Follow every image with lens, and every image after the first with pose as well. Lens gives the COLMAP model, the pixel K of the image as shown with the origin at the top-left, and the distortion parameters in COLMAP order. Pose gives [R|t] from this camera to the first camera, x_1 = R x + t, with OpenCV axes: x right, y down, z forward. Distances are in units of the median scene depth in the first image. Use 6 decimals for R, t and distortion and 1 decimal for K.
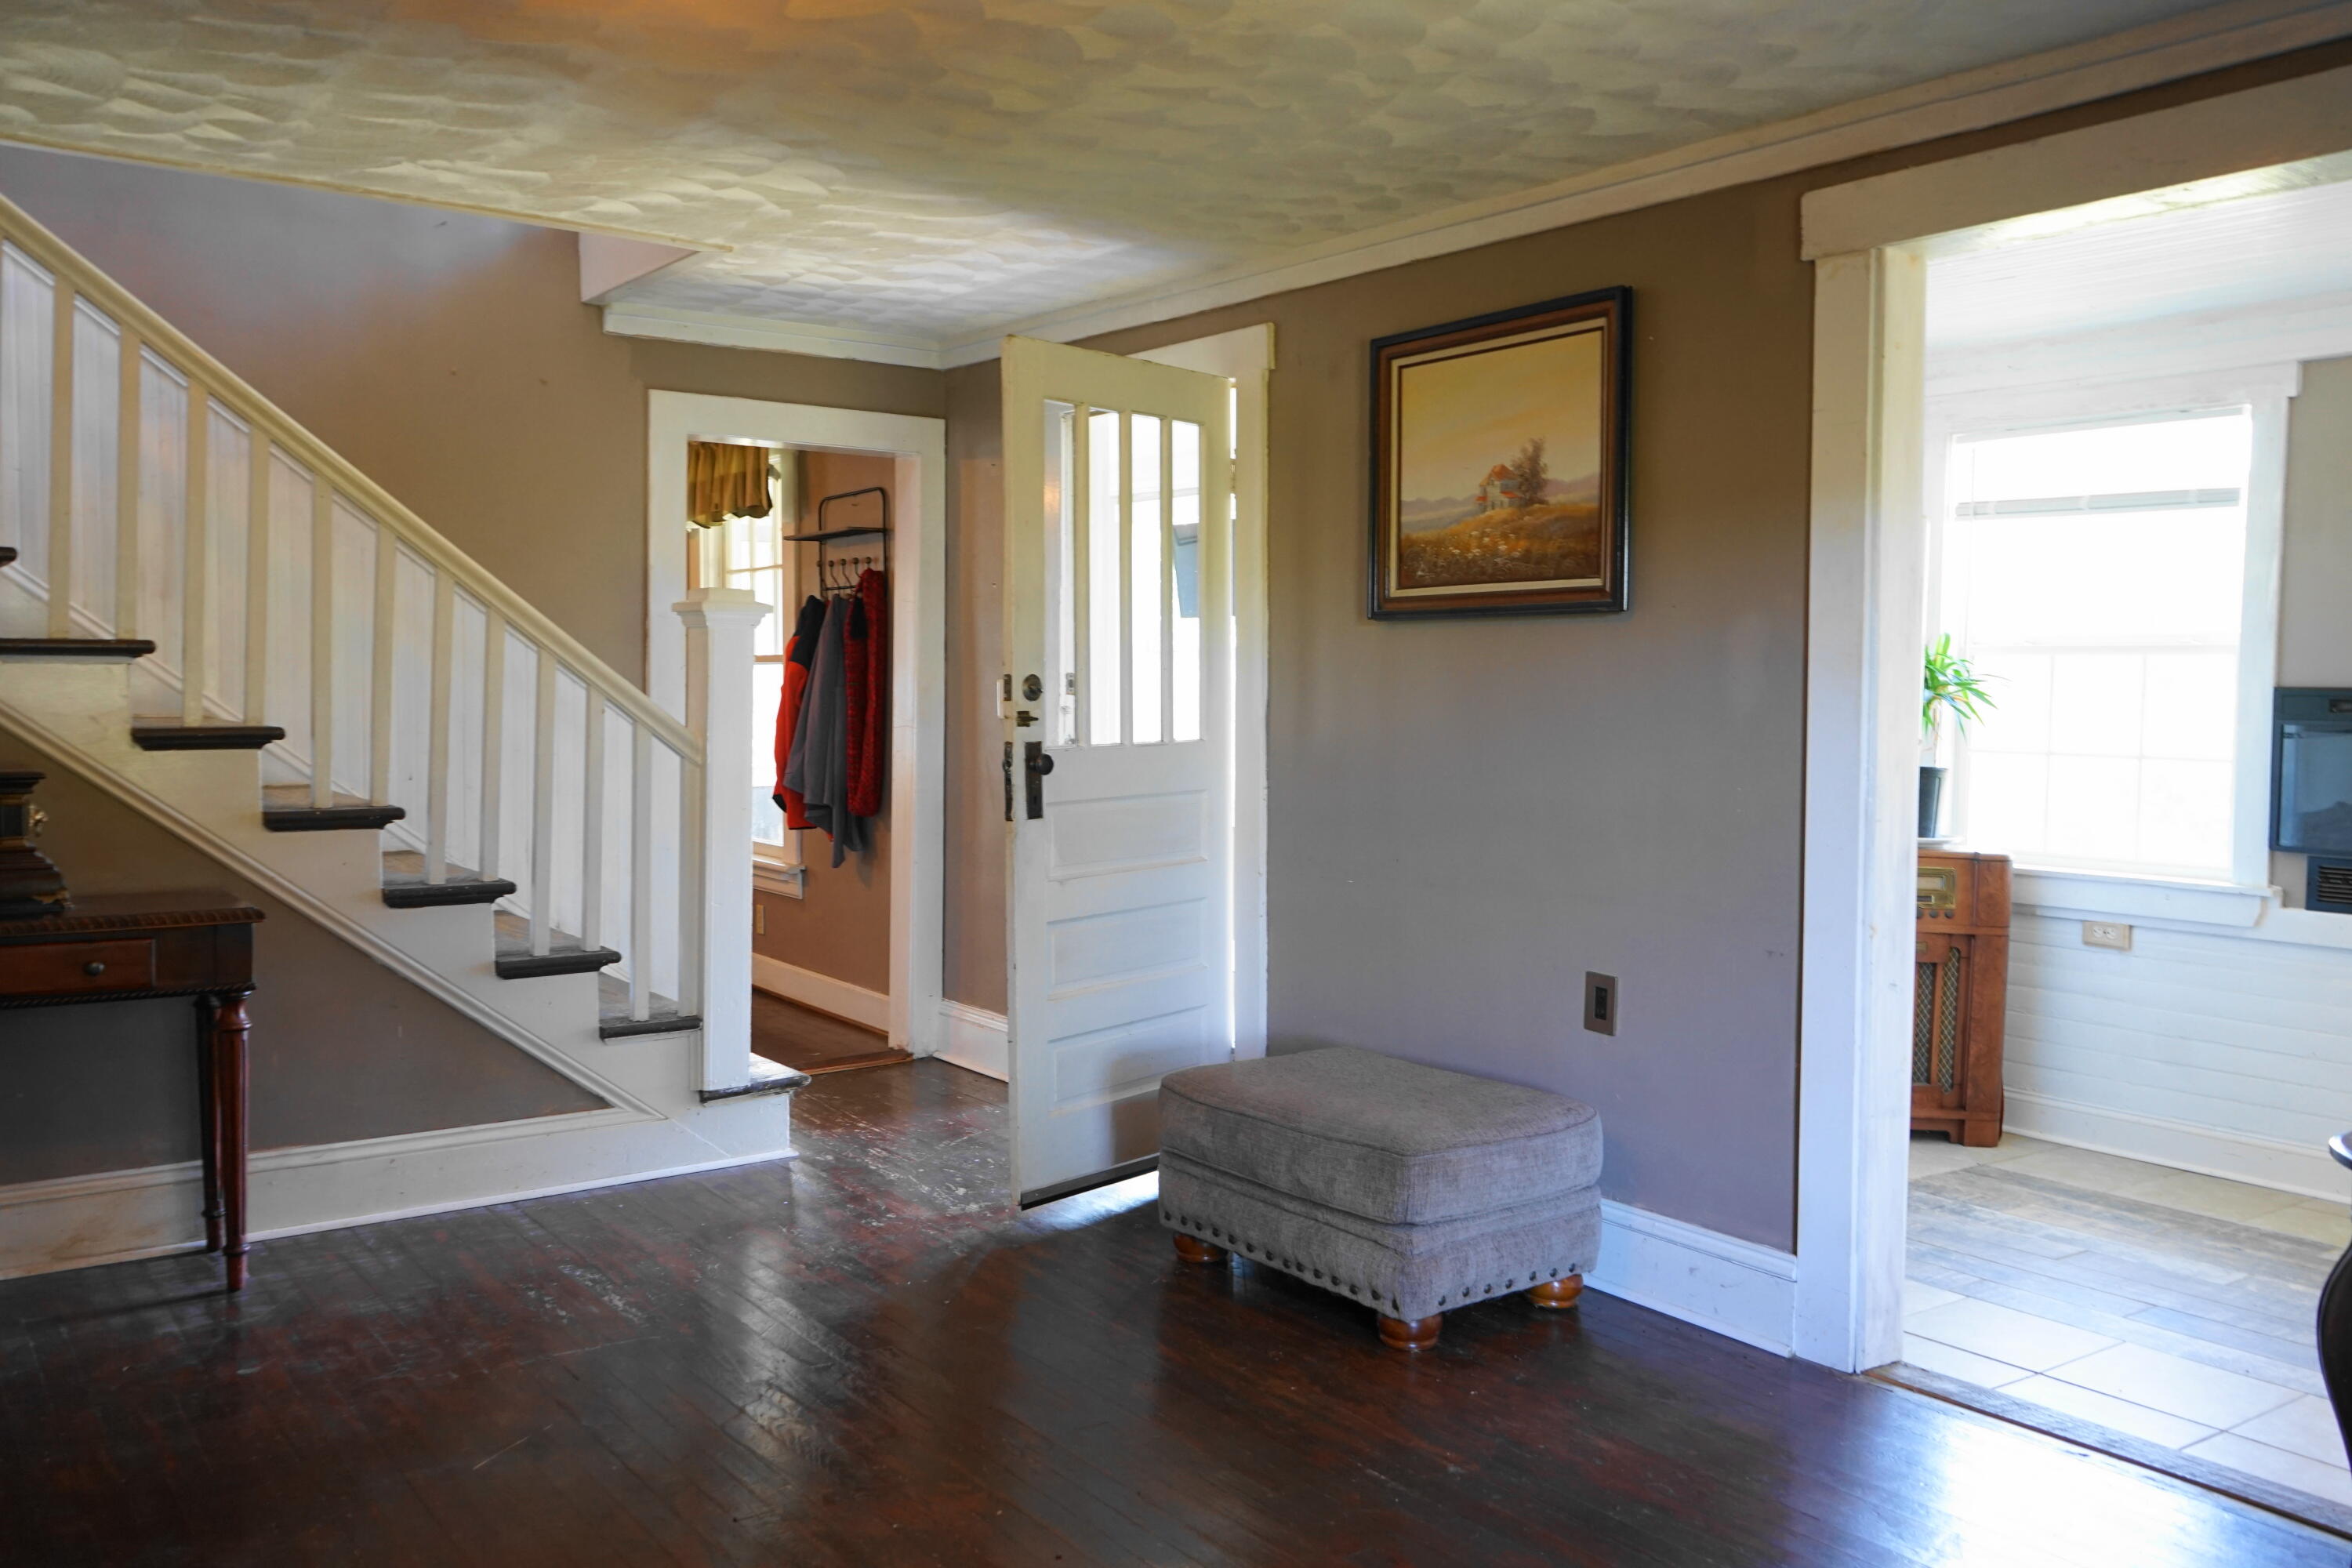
lens RADIAL K [[1877.9, 0, 1174.1], [0, 1877.9, 787.7], [0, 0, 1]] dist [-0.013195, 0.014779]
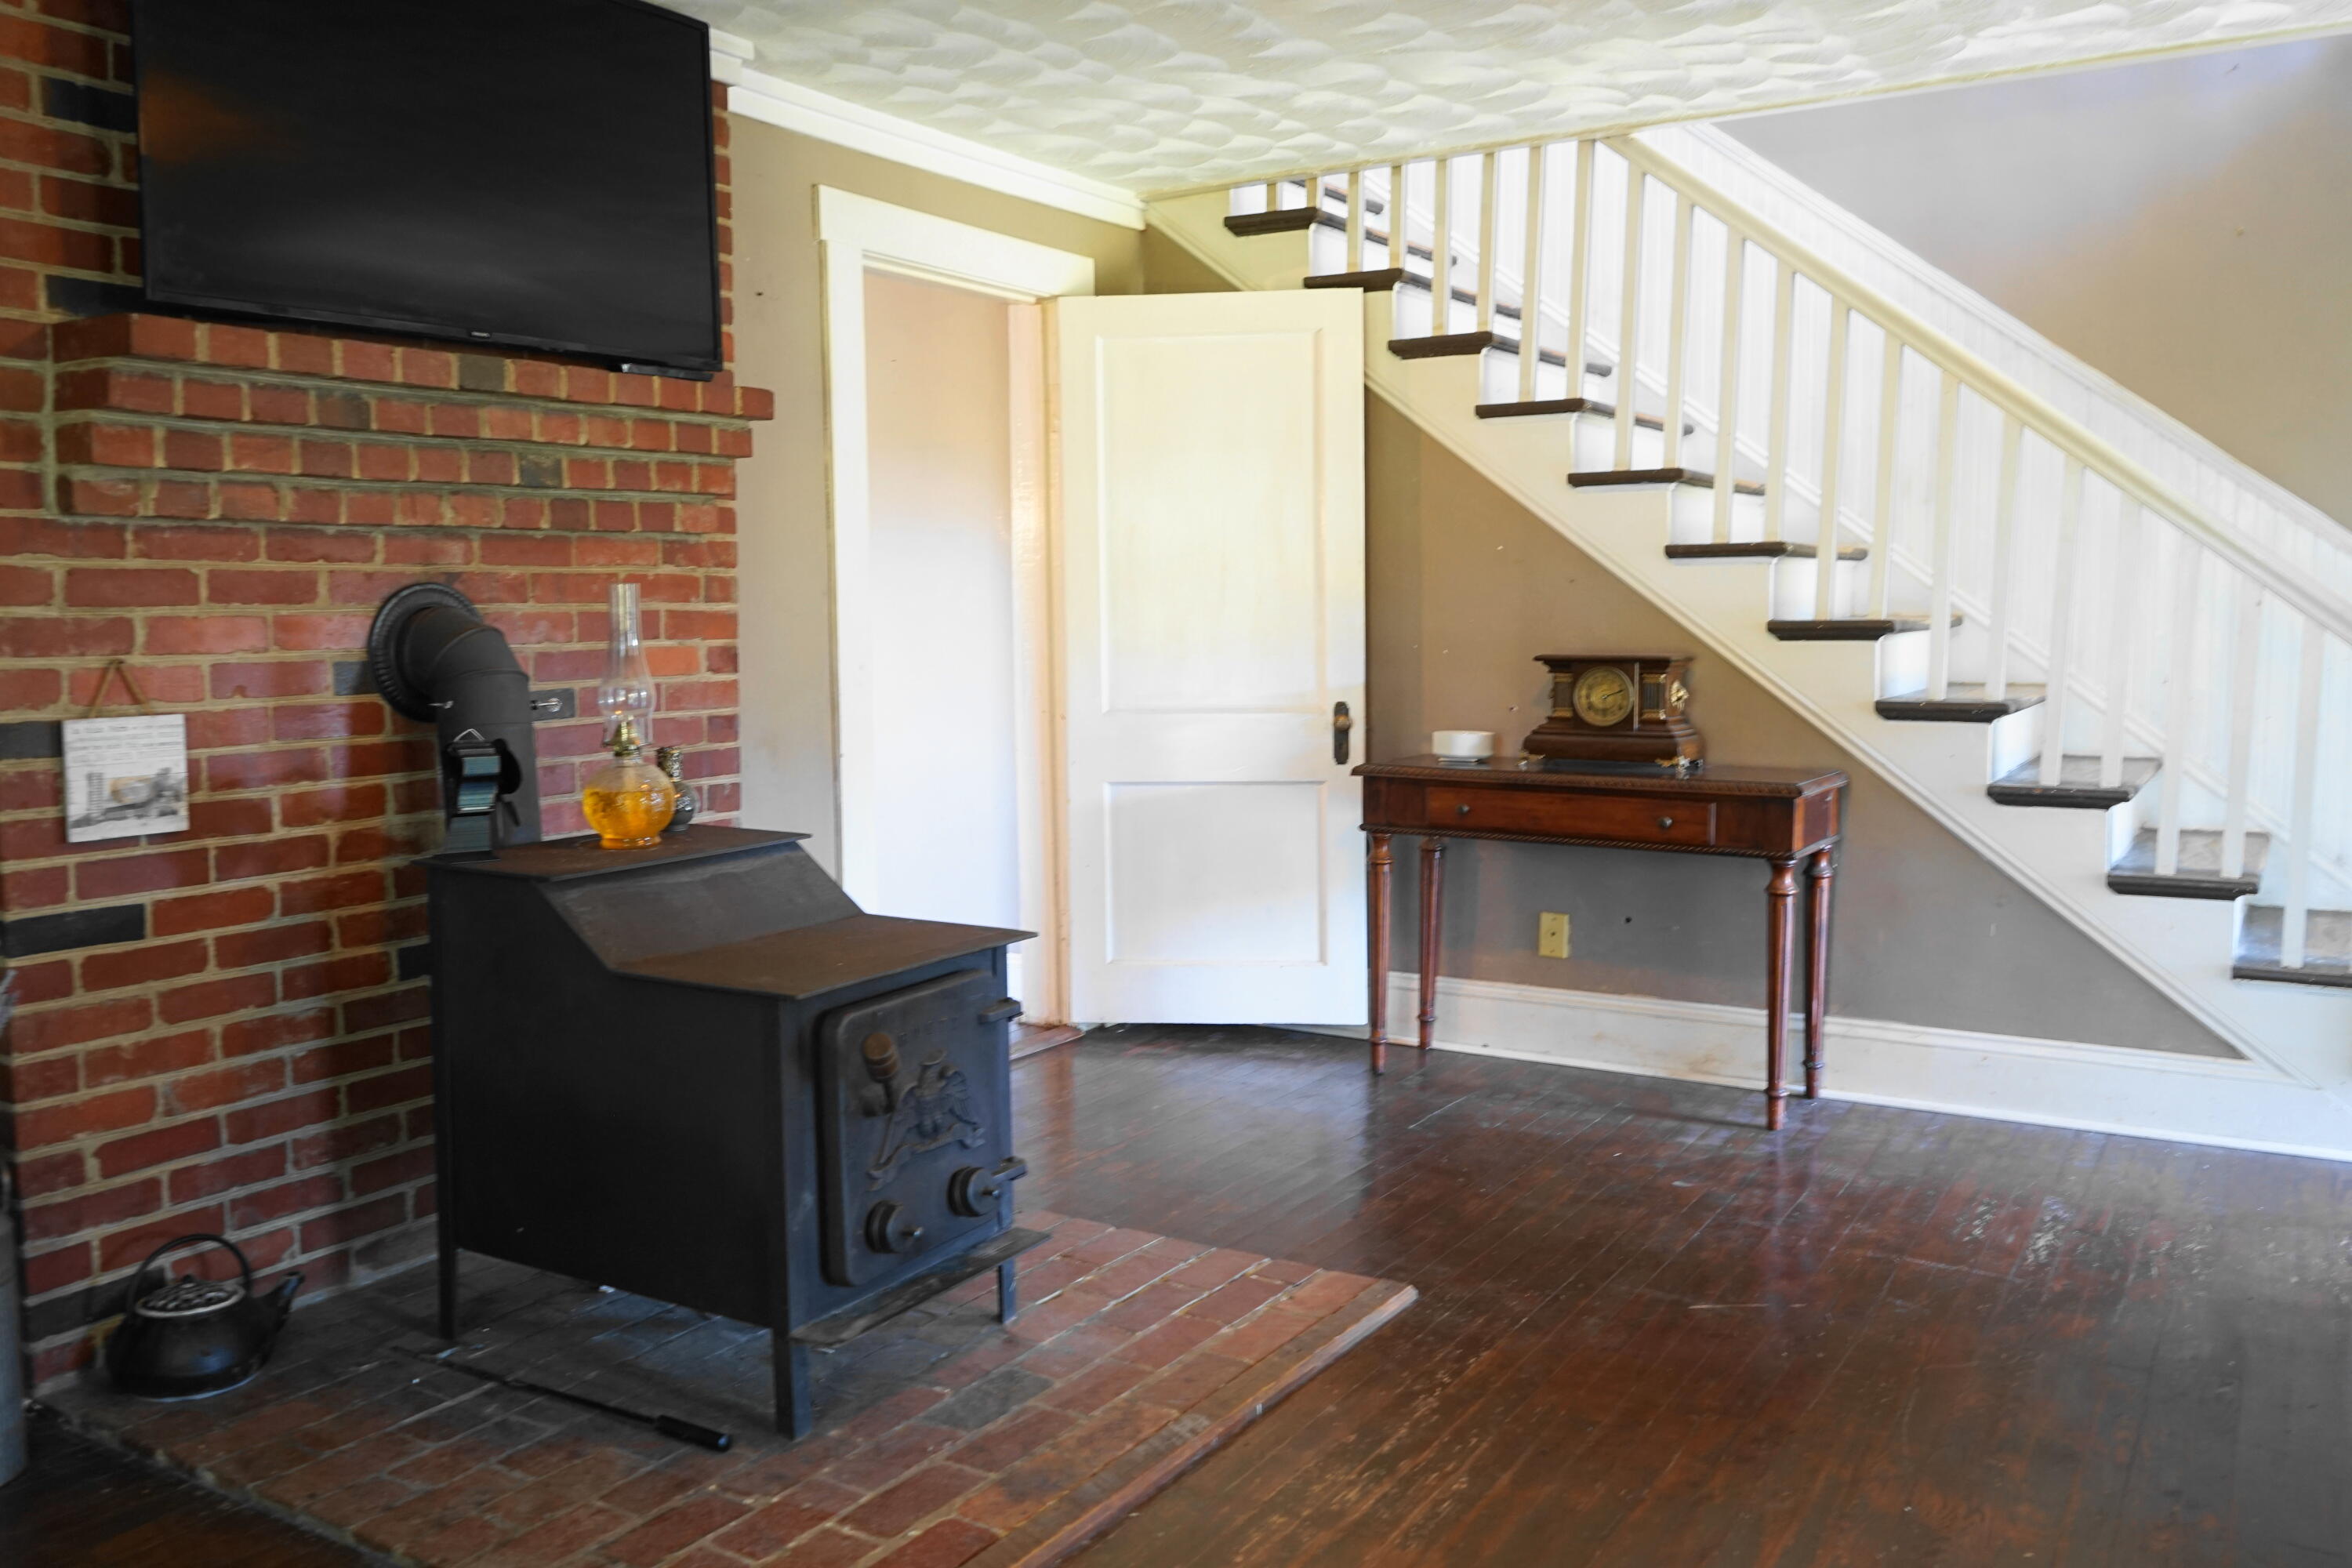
lens RADIAL K [[1877.9, 0, 1167.5], [0, 1877.9, 780.9], [0, 0, 1]] dist [-0.013195, 0.014779]
pose [[0.383106, 0.075776, -0.920591, 0.368692], [-0.041676, 0.997033, 0.064724, 0.006291], [0.922764, 0.013570, 0.385127, 0.241970]]
